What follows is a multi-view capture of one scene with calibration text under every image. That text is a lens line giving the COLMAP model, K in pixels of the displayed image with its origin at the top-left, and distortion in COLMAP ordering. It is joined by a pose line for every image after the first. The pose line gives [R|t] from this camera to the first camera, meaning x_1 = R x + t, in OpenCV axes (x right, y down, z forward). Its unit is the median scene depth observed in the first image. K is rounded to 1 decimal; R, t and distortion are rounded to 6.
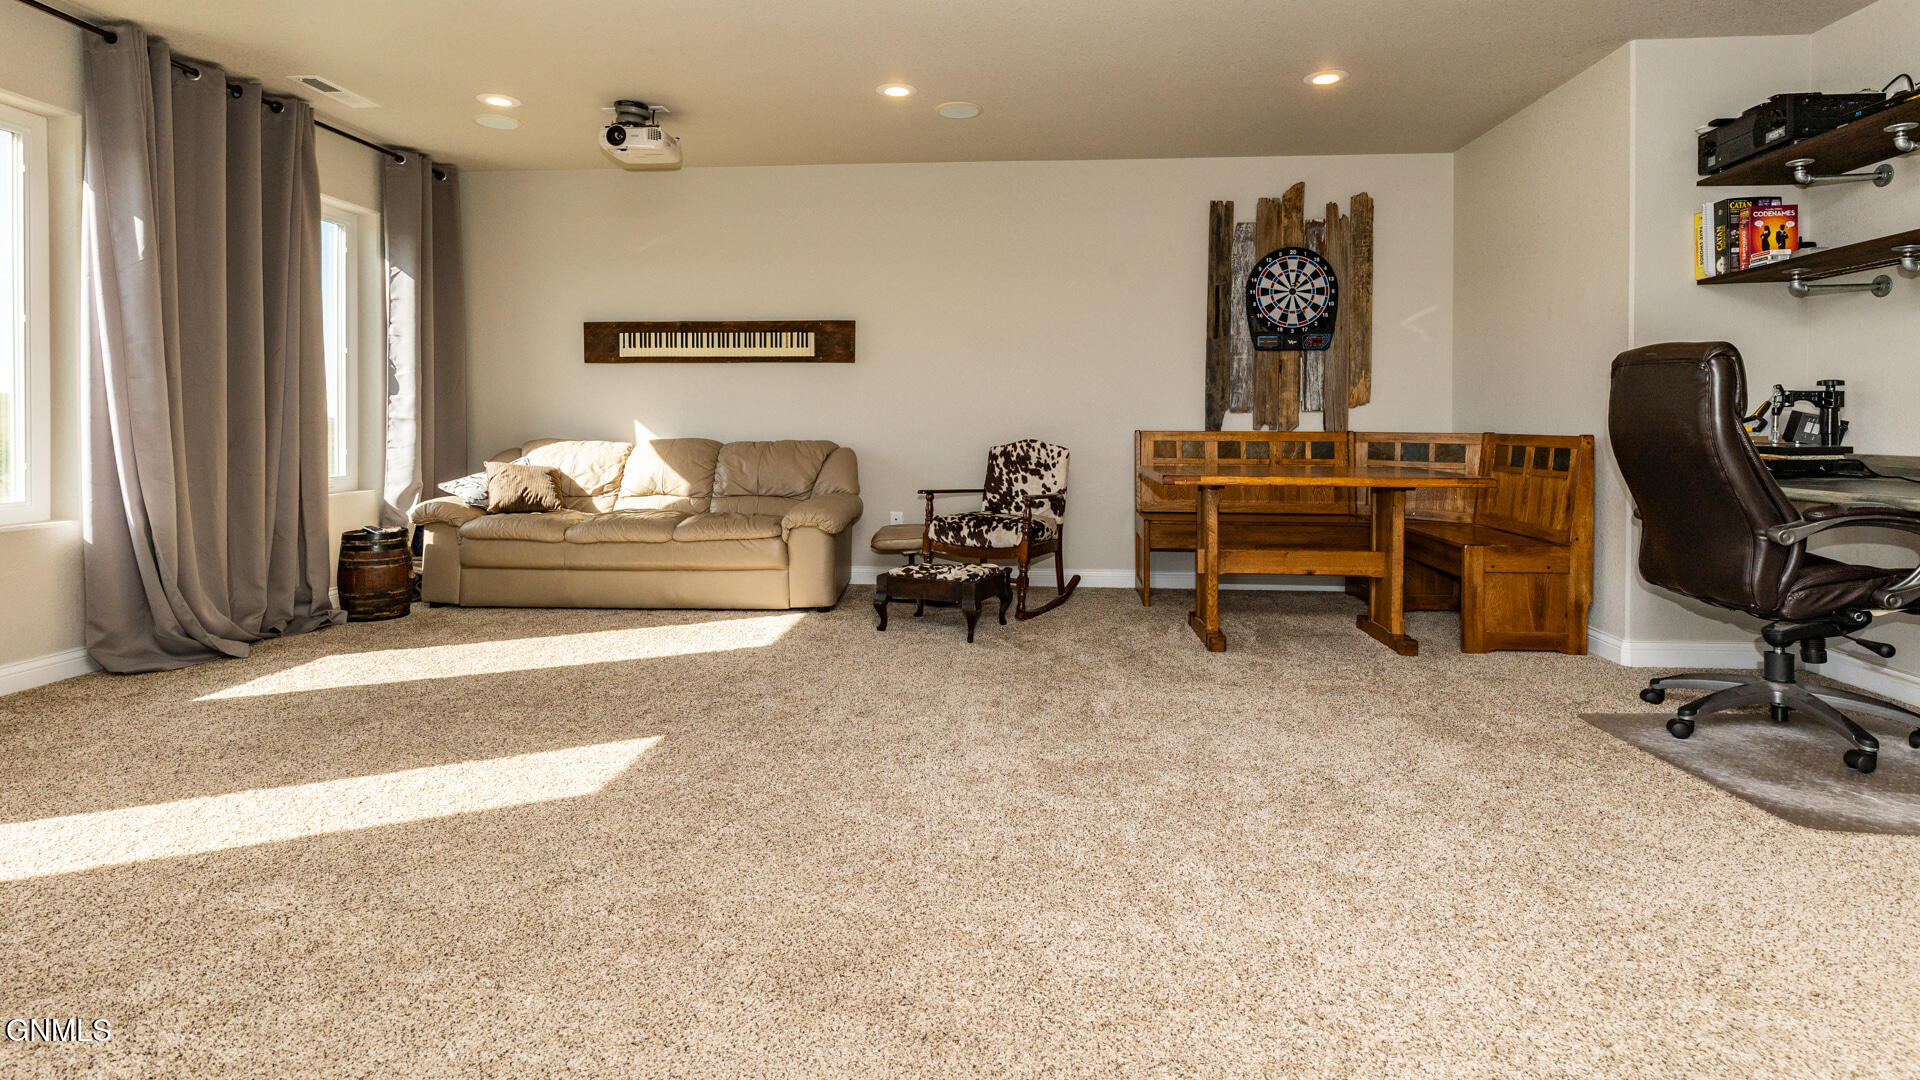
lens RADIAL K [[933.9, 0, 926.0], [0, 933.9, 432.9], [0, 0, 1]] dist [-0.001510, 0.000305]
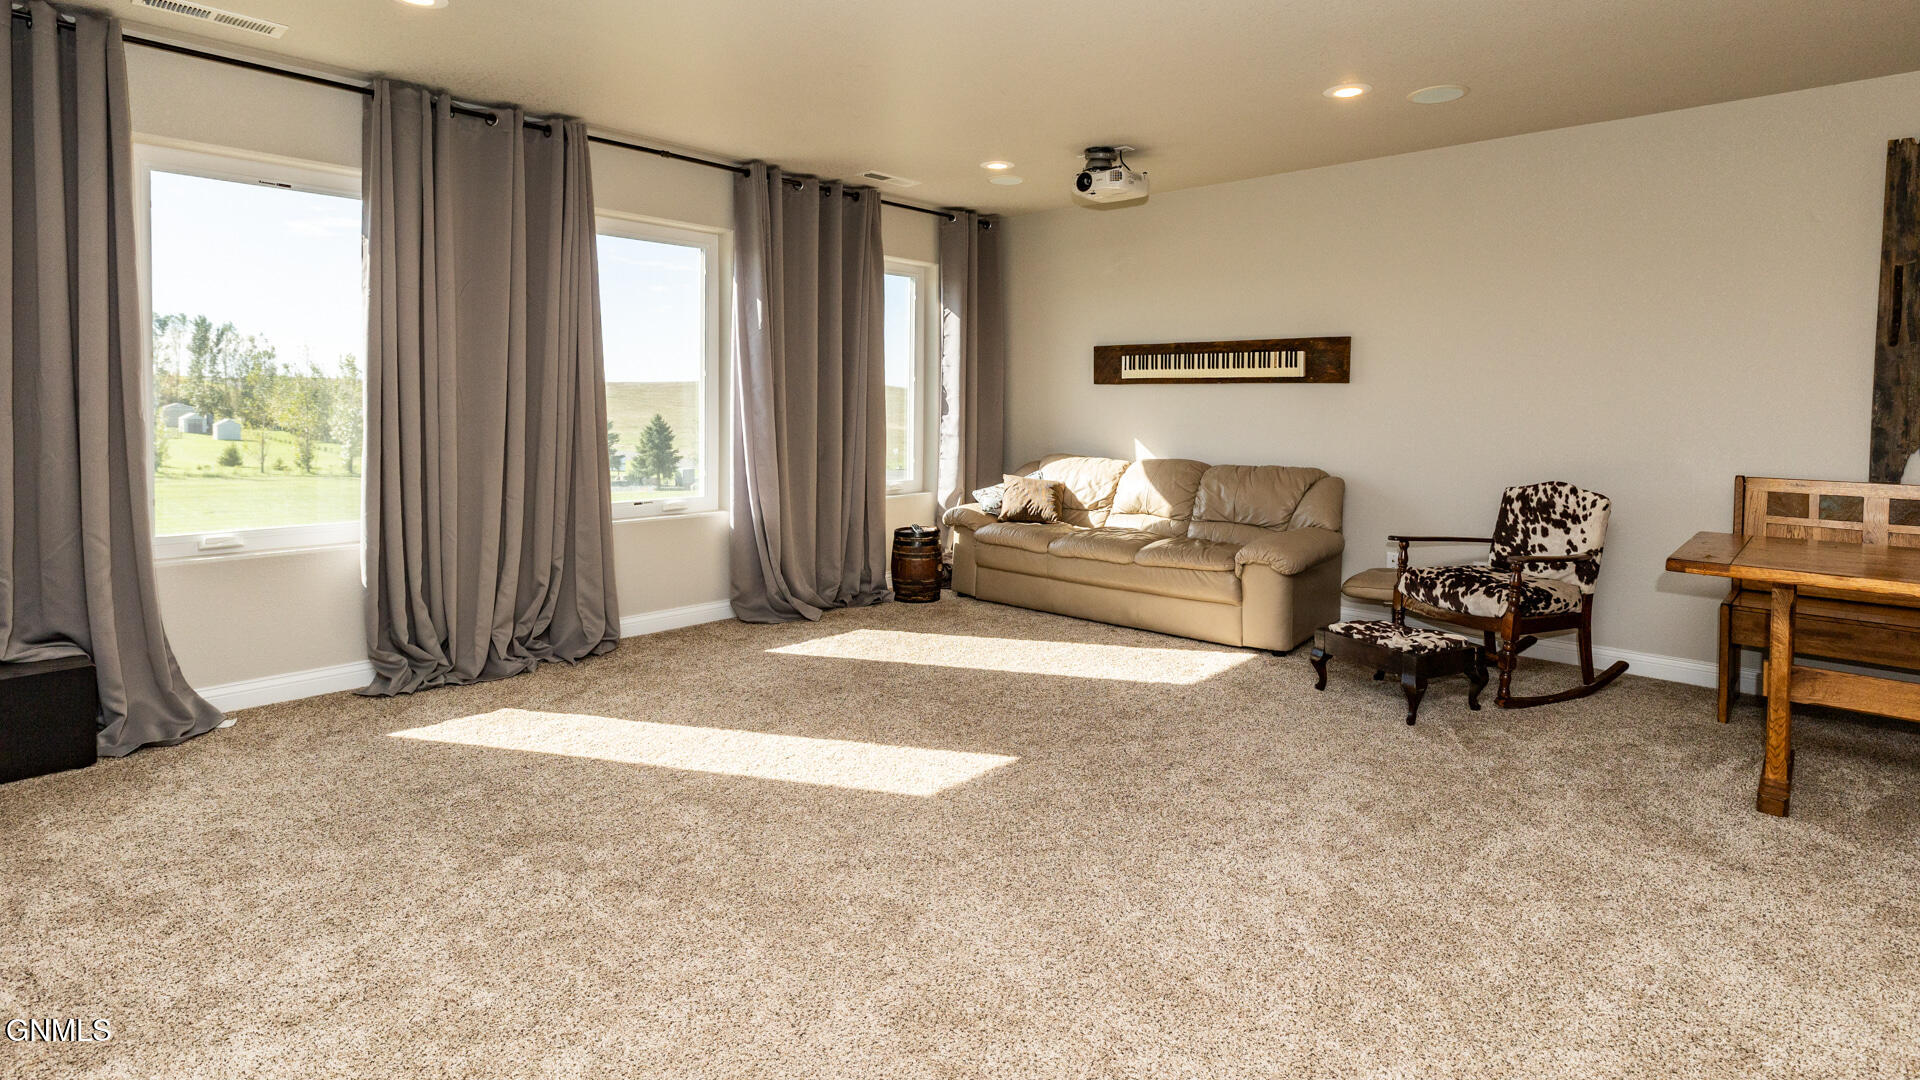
lens RADIAL K [[933.9, 0, 926.0], [0, 933.9, 432.9], [0, 0, 1]] dist [-0.001510, 0.000305]
pose [[0.785058, 0.017421, -0.619177, 0.186477], [-0.006147, 0.999774, 0.020336, -0.049161], [0.619391, -0.012158, 0.784988, 0.041203]]
